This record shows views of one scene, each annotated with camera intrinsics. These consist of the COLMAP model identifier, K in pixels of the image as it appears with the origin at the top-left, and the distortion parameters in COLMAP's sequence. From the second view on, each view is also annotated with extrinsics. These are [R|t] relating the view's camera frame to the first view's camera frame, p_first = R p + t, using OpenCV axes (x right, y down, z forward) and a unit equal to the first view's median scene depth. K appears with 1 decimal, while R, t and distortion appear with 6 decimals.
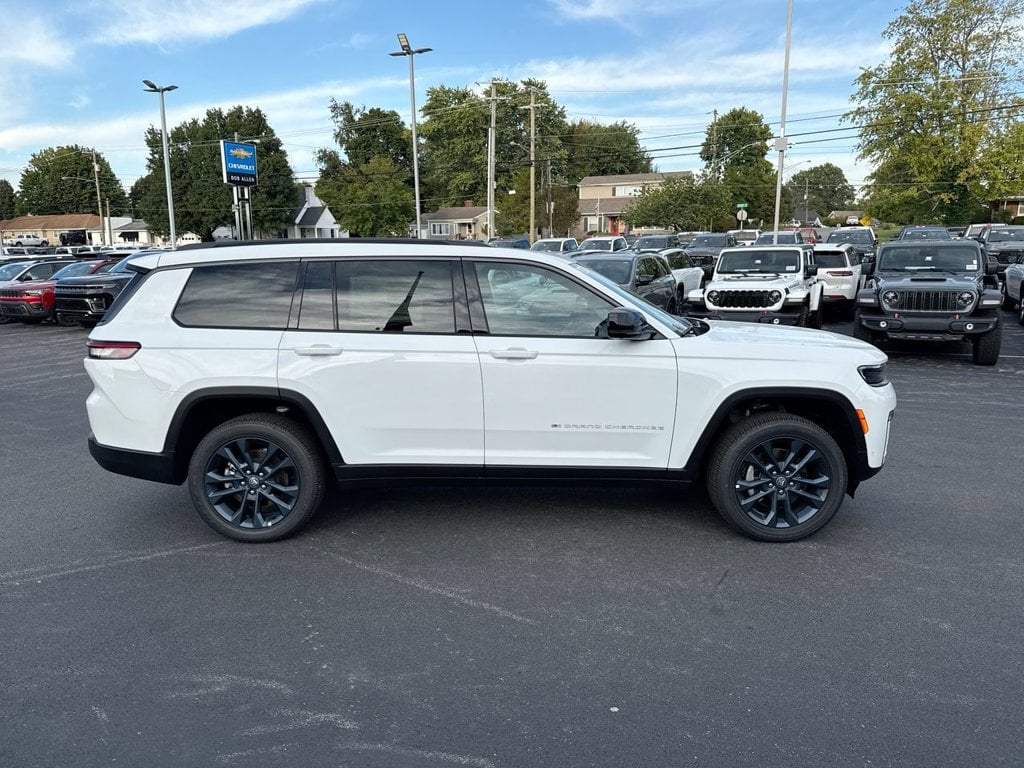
lens RADIAL K [[709.5, 0, 492.5], [0, 709.5, 386.4], [0, 0, 1]] dist [0.047754, -0.050968]
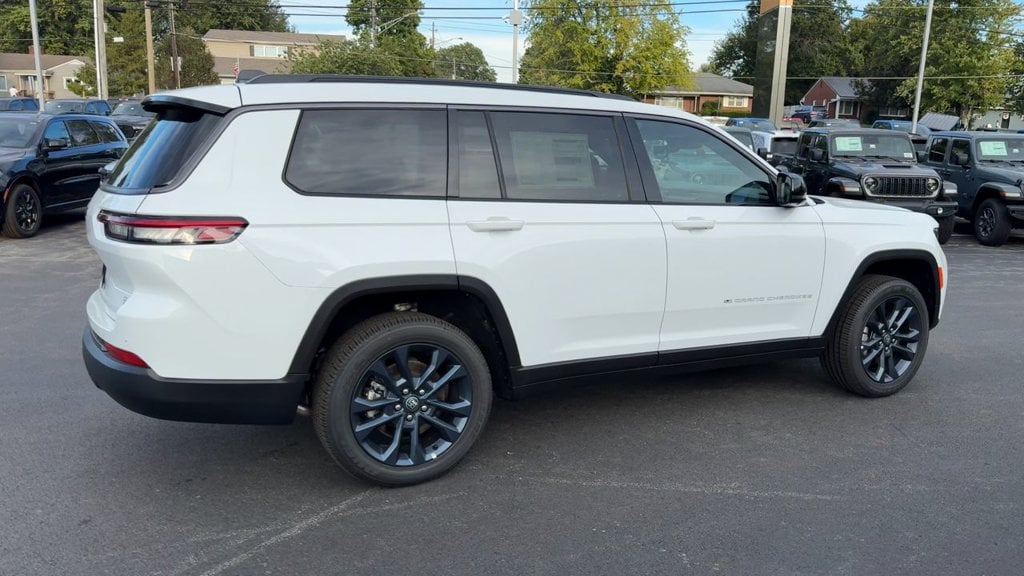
lens RADIAL K [[815.1, 0, 563.1], [0, 815.1, 305.3], [0, 0, 1]] dist [0.121604, -0.189181]
pose [[0.860238, -0.068972, 0.505206, -0.625658], [0.057934, 0.997614, 0.037549, 0.008359], [-0.506591, -0.003032, 0.862181, 0.180282]]
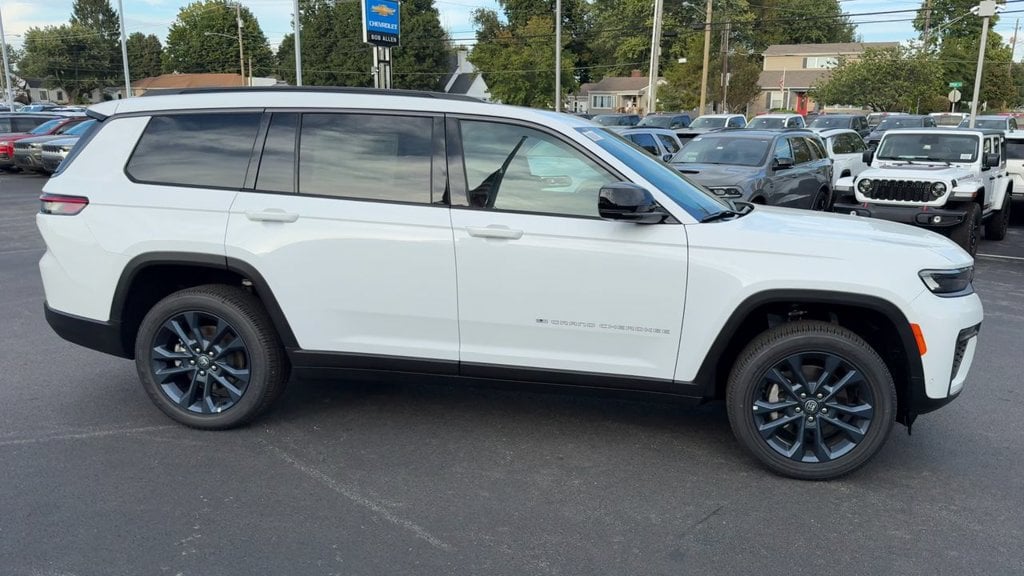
lens RADIAL K [[788.0, 0, 562.1], [0, 788.0, 314.9], [0, 0, 1]] dist [0.035909, -0.051668]
pose [[0.991547, 0.063612, -0.113080, 0.215525], [-0.058392, 0.997096, 0.048894, 0.001835], [0.115862, -0.041877, 0.992382, 0.076407]]
